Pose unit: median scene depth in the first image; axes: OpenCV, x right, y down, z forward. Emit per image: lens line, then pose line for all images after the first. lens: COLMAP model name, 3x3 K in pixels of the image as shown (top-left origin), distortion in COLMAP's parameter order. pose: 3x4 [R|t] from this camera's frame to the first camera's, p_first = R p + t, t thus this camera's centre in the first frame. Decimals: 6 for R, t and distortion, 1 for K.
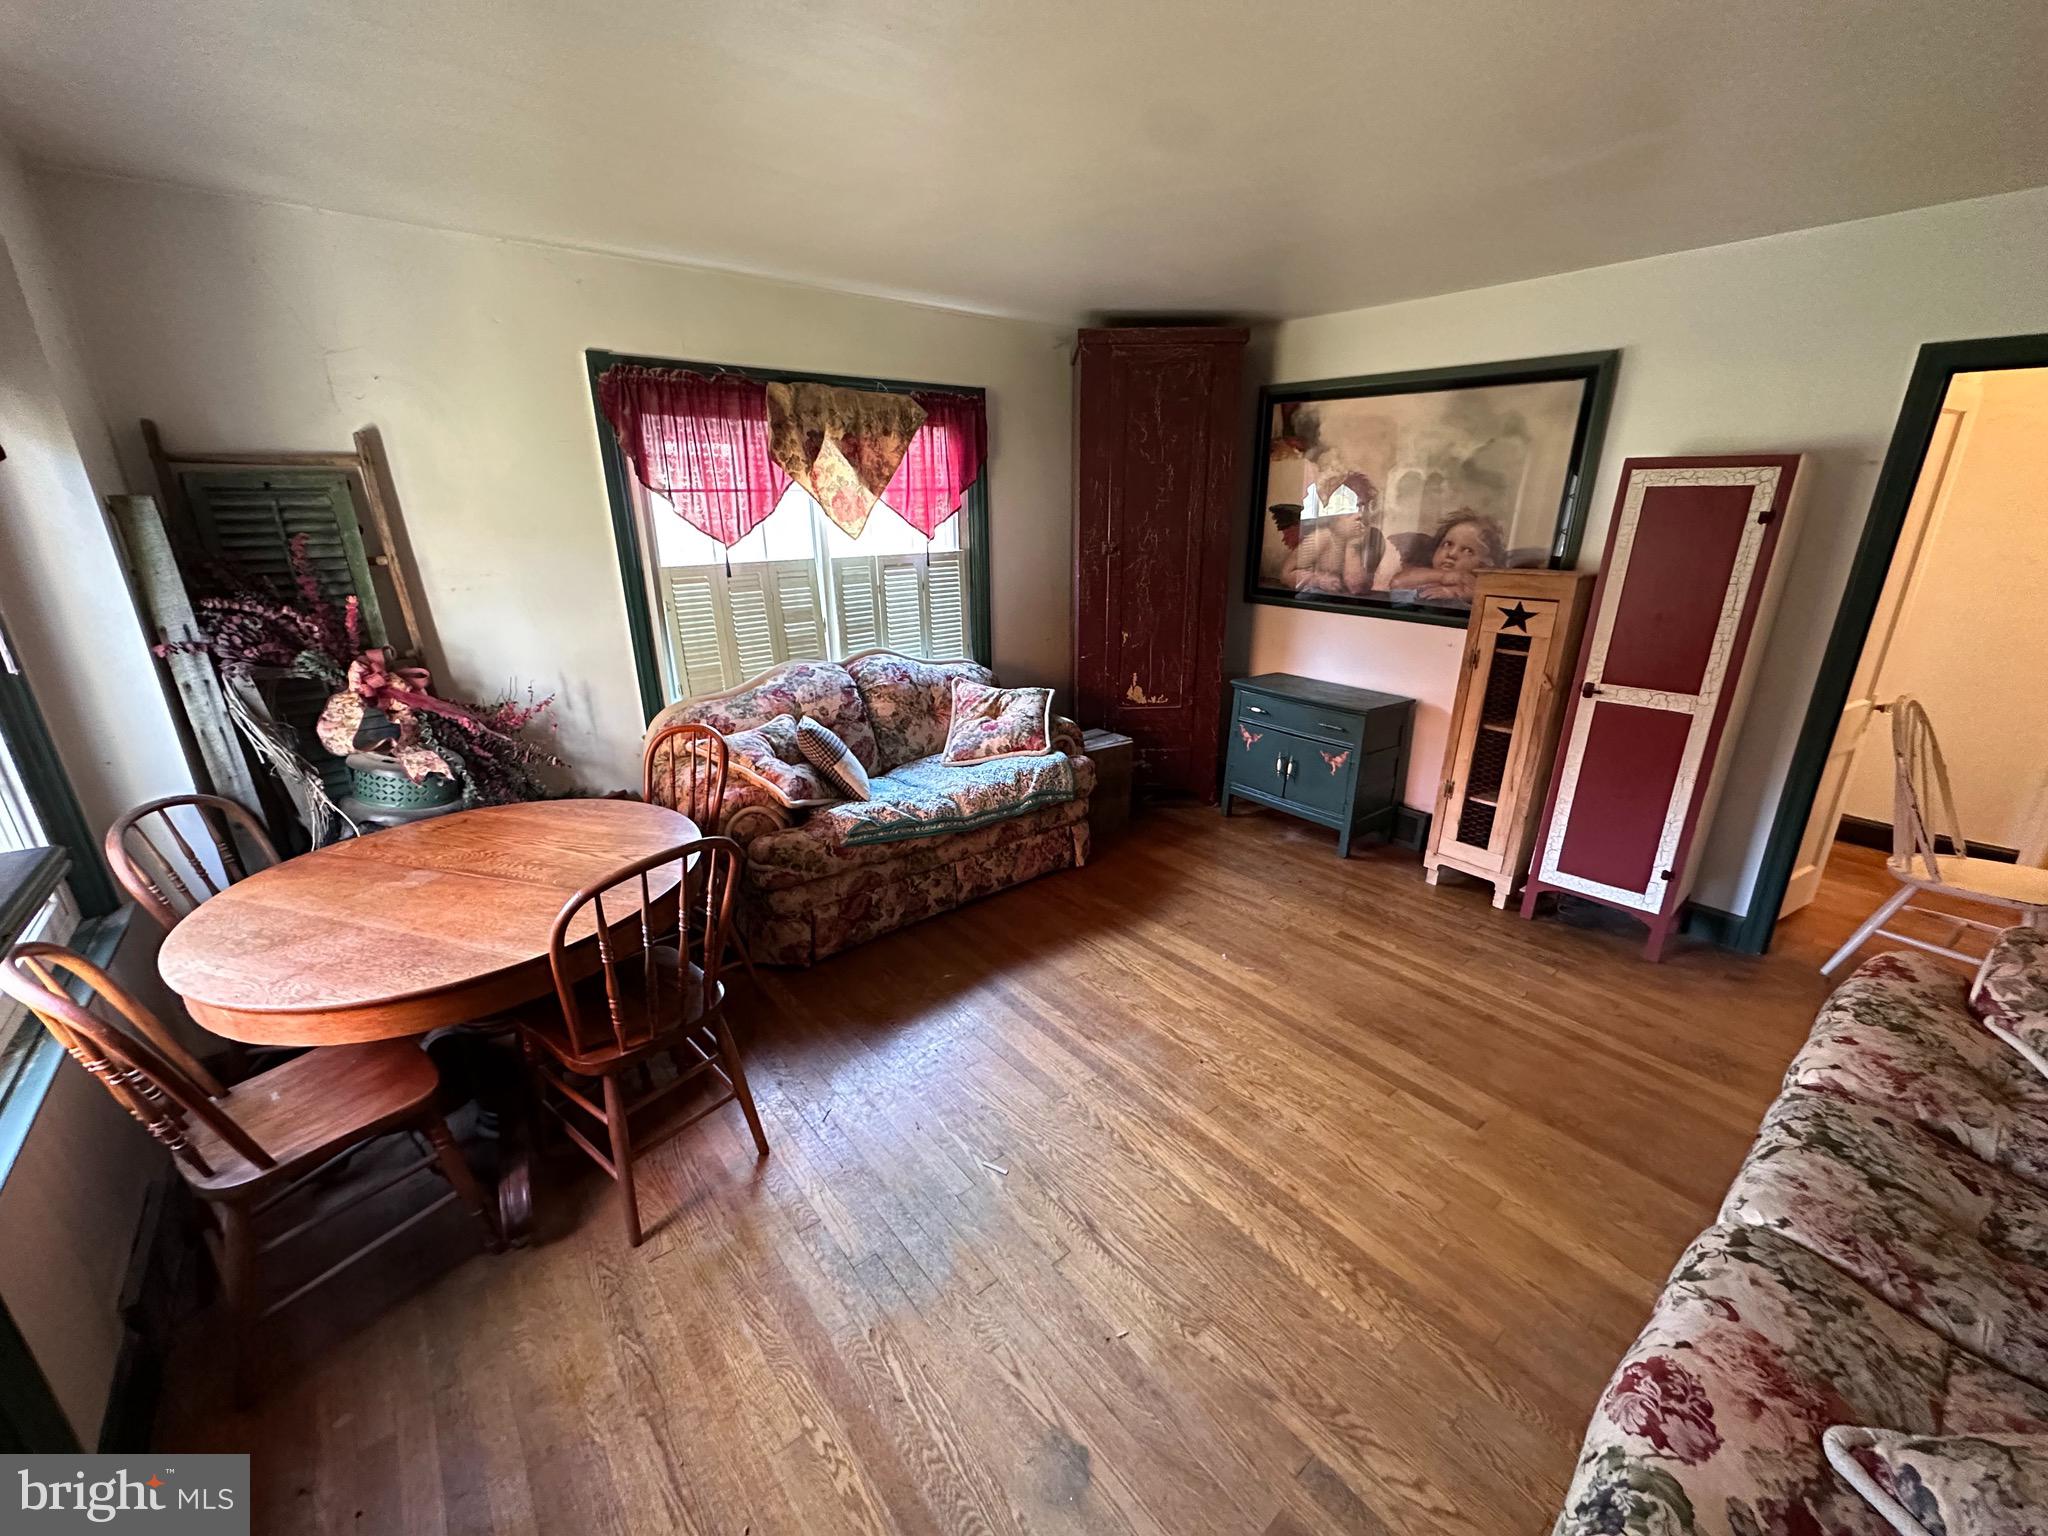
lens RADIAL K [[810.6, 0, 1024.0], [0, 810.6, 768.0], [0, 0, 1]] dist [-0.001758, 0.000804]
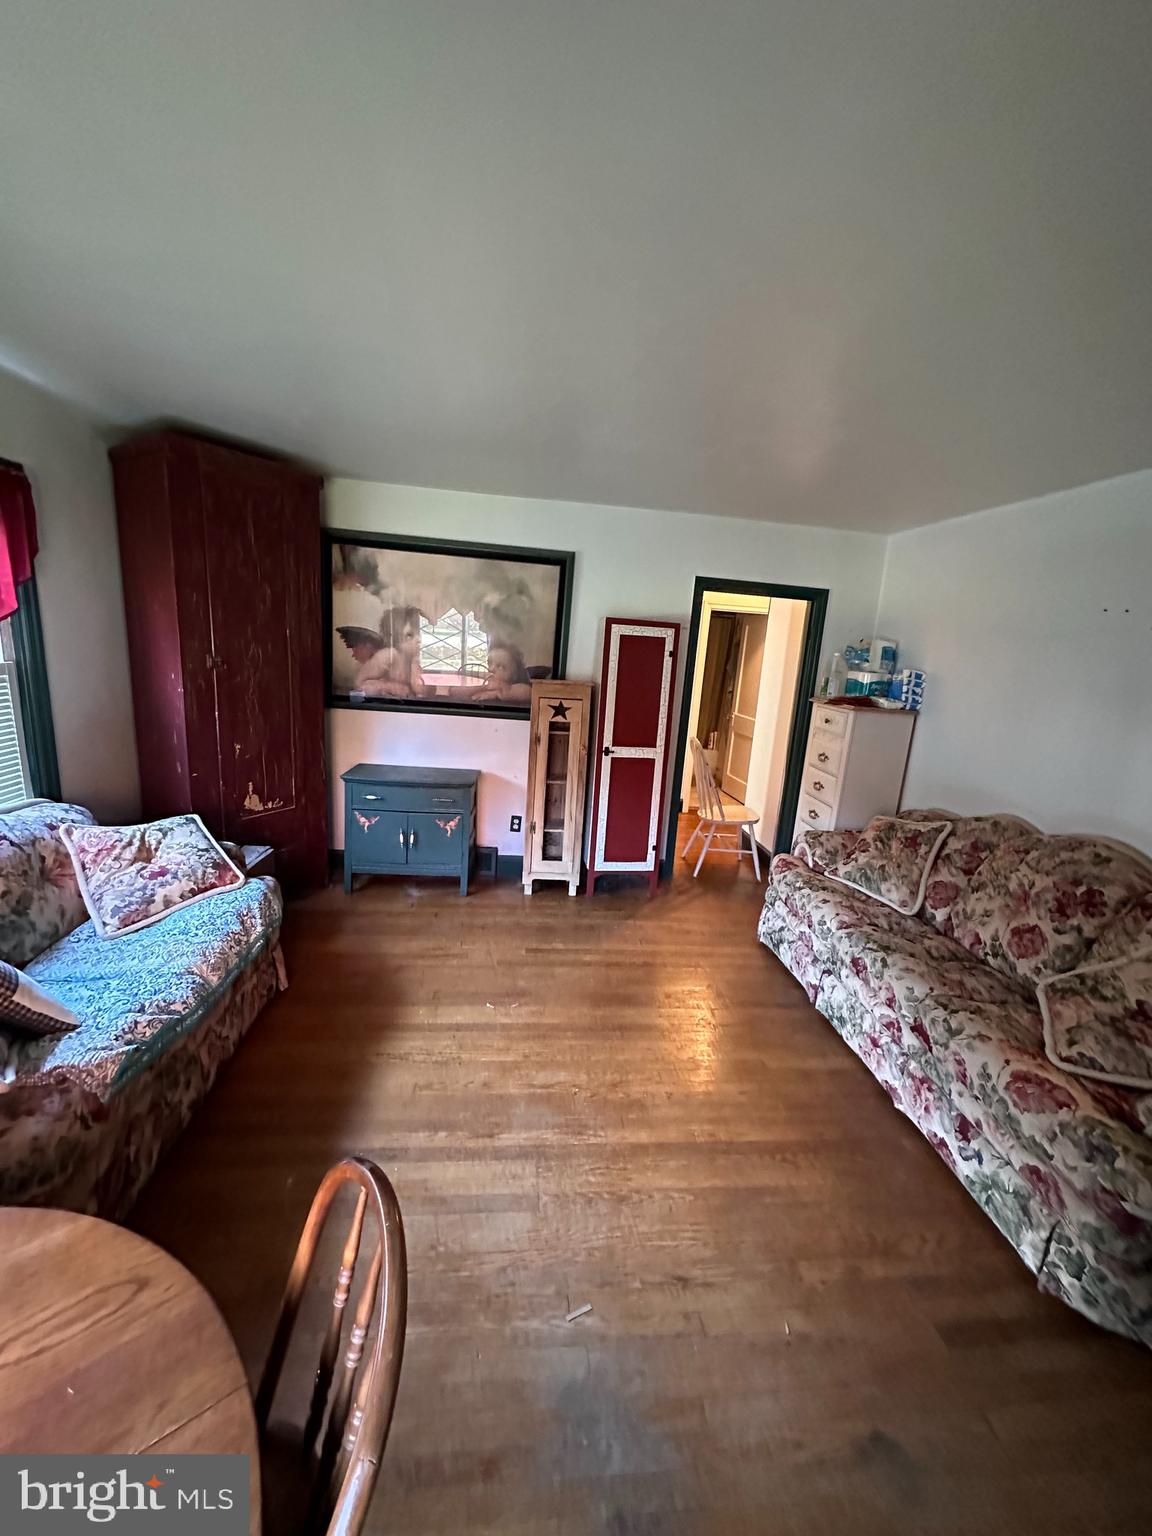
lens RADIAL K [[607.9, 0, 580.7], [0, 607.9, 766.0], [0, 0, 1]] dist [-0.001758, 0.000804]
pose [[0.553133, -0.133526, 0.822323, -0.317563], [0.197383, 0.979972, 0.026356, -0.094829], [-0.809373, 0.147734, 0.568411, 0.288615]]
